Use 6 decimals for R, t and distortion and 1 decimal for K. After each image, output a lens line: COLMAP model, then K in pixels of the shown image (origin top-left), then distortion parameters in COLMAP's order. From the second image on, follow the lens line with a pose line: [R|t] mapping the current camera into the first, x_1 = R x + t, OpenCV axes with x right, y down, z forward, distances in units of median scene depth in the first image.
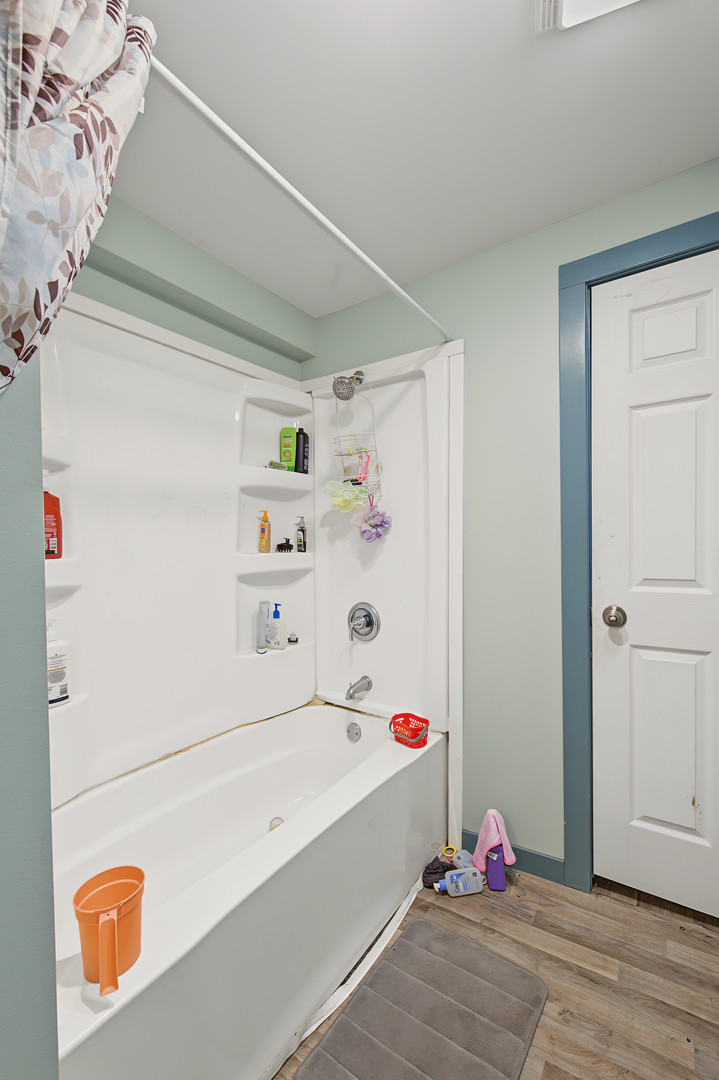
lens RADIAL K [[455.5, 0, 359.5], [0, 455.5, 540.0], [0, 0, 1]] dist [-0.000197, 0.000009]
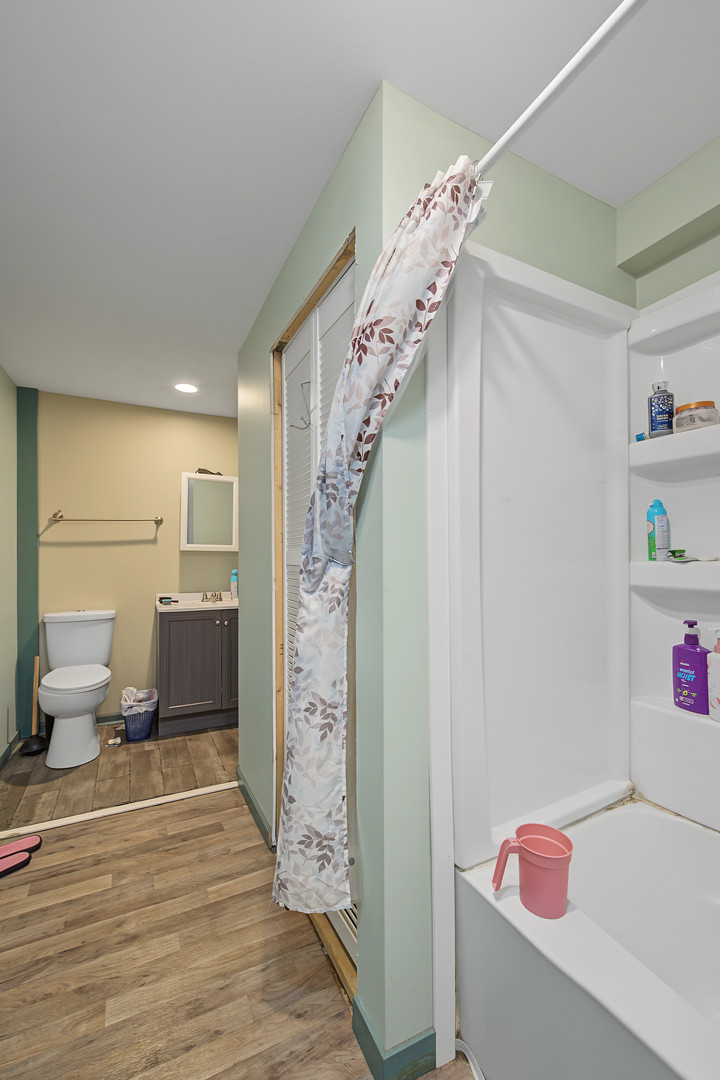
lens RADIAL K [[455.5, 0, 360.0], [0, 455.5, 540.0], [0, 0, 1]] dist [-0.000197, 0.000009]
pose [[-0.470623, -0.005926, -0.882315, 1.475415], [0.003151, 0.999960, -0.008397, -0.006148], [0.882329, -0.006731, -0.470585, 1.954966]]
